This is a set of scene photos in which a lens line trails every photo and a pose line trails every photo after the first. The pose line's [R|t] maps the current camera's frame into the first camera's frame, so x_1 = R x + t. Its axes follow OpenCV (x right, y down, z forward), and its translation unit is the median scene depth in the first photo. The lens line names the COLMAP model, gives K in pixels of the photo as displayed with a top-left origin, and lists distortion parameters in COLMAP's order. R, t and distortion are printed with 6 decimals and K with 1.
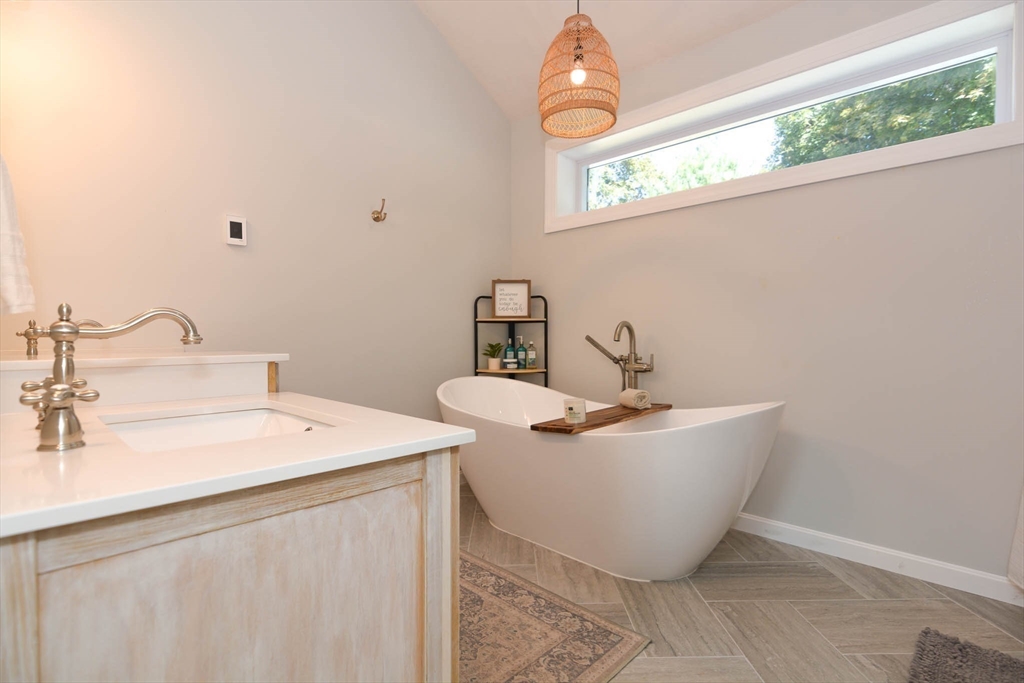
lens RADIAL K [[491.1, 0, 512.5], [0, 491.1, 340.5], [0, 0, 1]] dist [0.008932, -0.002914]
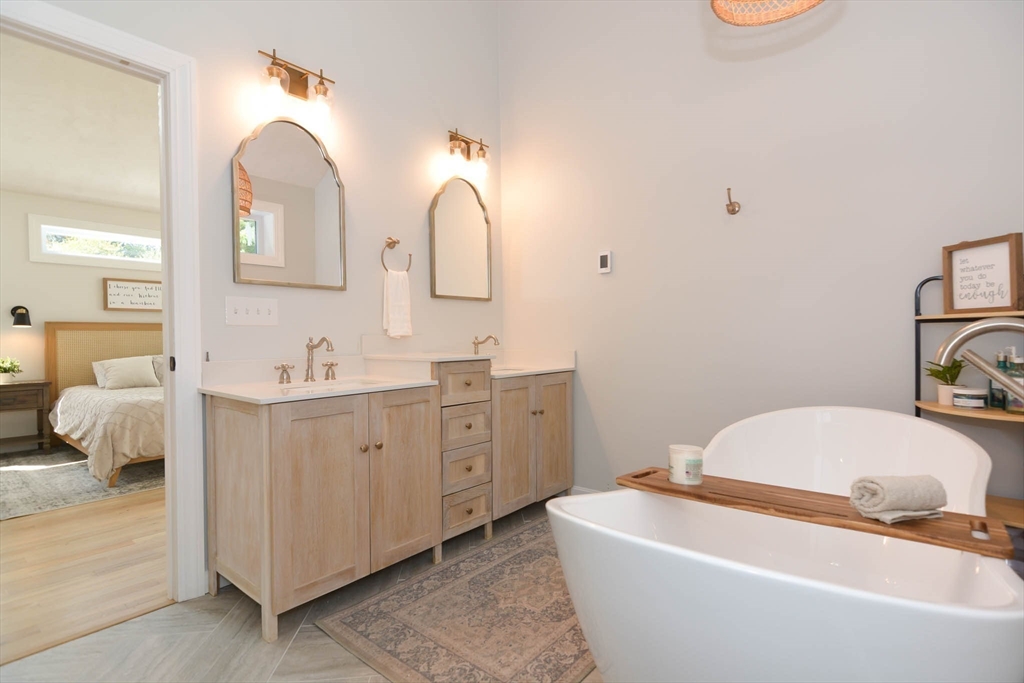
lens RADIAL K [[491.1, 0, 511.7], [0, 491.1, 341.2], [0, 0, 1]] dist [0.008932, -0.002914]
pose [[0.081936, 0.008624, -0.996600, 0.489441], [-0.002600, 0.999961, 0.008439, -0.017408], [0.996634, 0.001900, 0.081955, 0.451827]]
